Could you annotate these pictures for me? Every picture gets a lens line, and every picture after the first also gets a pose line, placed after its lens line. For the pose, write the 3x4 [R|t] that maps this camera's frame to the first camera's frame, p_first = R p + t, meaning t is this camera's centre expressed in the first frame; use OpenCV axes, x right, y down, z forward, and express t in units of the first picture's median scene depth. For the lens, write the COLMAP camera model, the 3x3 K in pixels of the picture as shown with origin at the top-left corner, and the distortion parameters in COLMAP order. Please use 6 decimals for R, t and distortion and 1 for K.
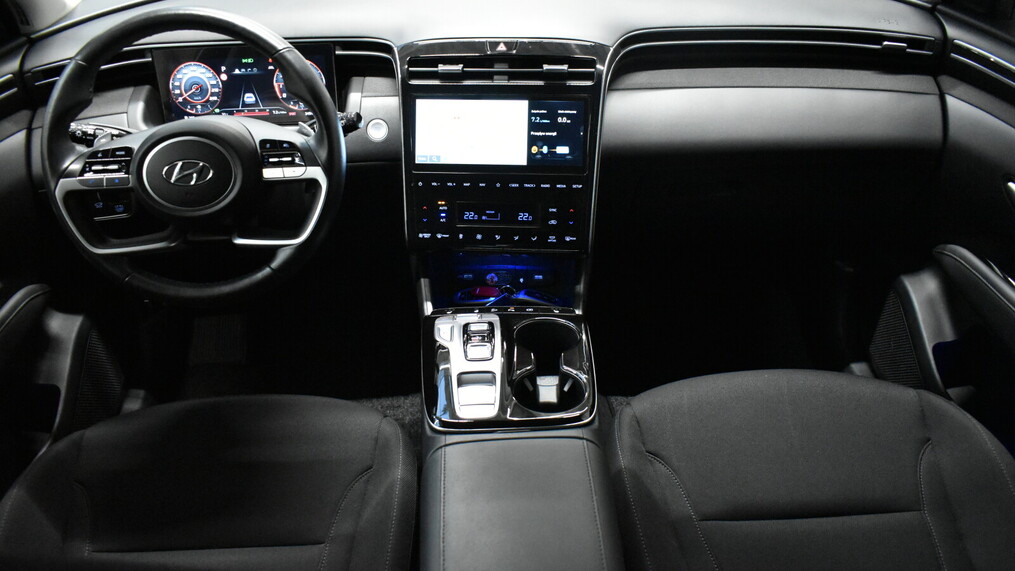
lens RADIAL K [[781.9, 0, 507.5], [0, 781.9, 285.5], [0, 0, 1]] dist [-0.007576, 0.002065]
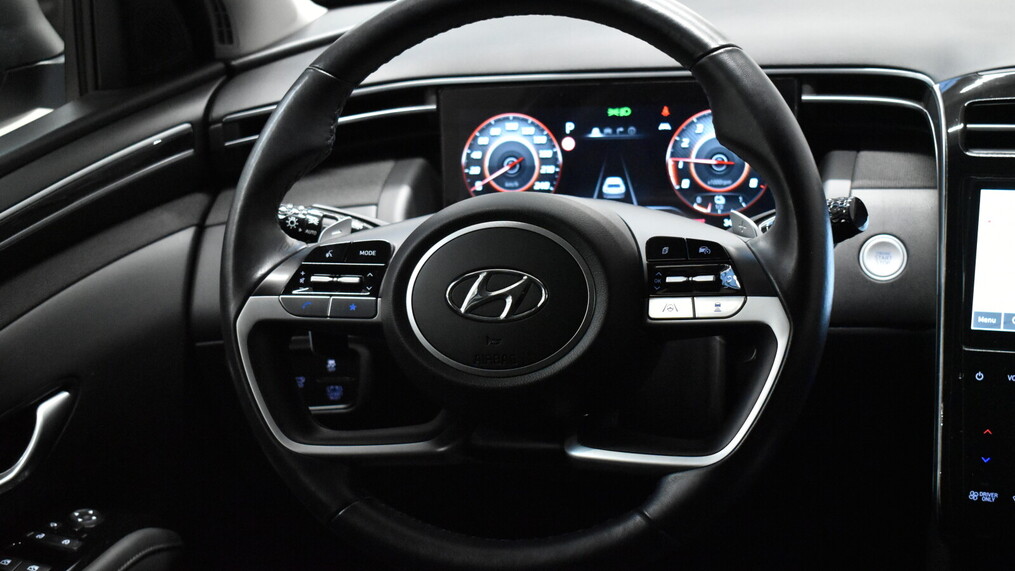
lens RADIAL K [[1593.8, 0, 507.5], [0, 1593.8, 285.5], [0, 0, 1]] dist [-0.023536, -0.016165]
pose [[0.945495, 0.040462, -0.323114, -0.076592], [-0.121684, 0.964270, -0.235322, 0.060571], [0.302048, 0.261813, 0.916636, 0.101508]]
